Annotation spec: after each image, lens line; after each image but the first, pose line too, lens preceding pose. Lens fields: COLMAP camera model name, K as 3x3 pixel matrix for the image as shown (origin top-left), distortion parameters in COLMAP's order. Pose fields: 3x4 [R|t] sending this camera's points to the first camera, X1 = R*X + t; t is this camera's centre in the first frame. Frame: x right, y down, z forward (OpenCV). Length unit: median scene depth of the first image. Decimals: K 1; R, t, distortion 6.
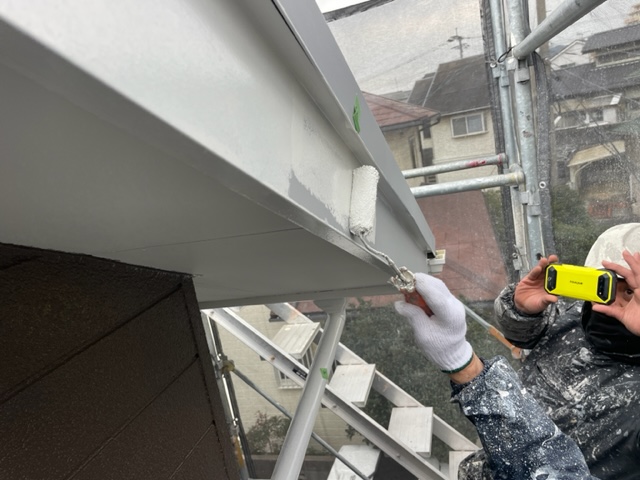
lens RADIAL K [[537.0, 0, 315.9], [0, 537.0, 222.6], [0, 0, 1]] dist [0.115171, -0.012317]
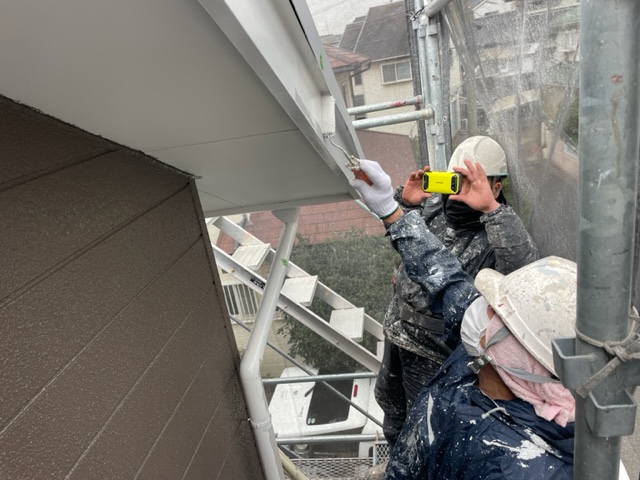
lens RADIAL K [[537.0, 0, 315.9], [0, 537.0, 222.6], [0, 0, 1]] dist [0.115171, -0.012317]
pose [[0.990623, -0.029325, 0.133442, -0.055924], [0.017624, 0.995961, 0.088037, 0.045471], [-0.135484, -0.084860, 0.987139, -0.185857]]
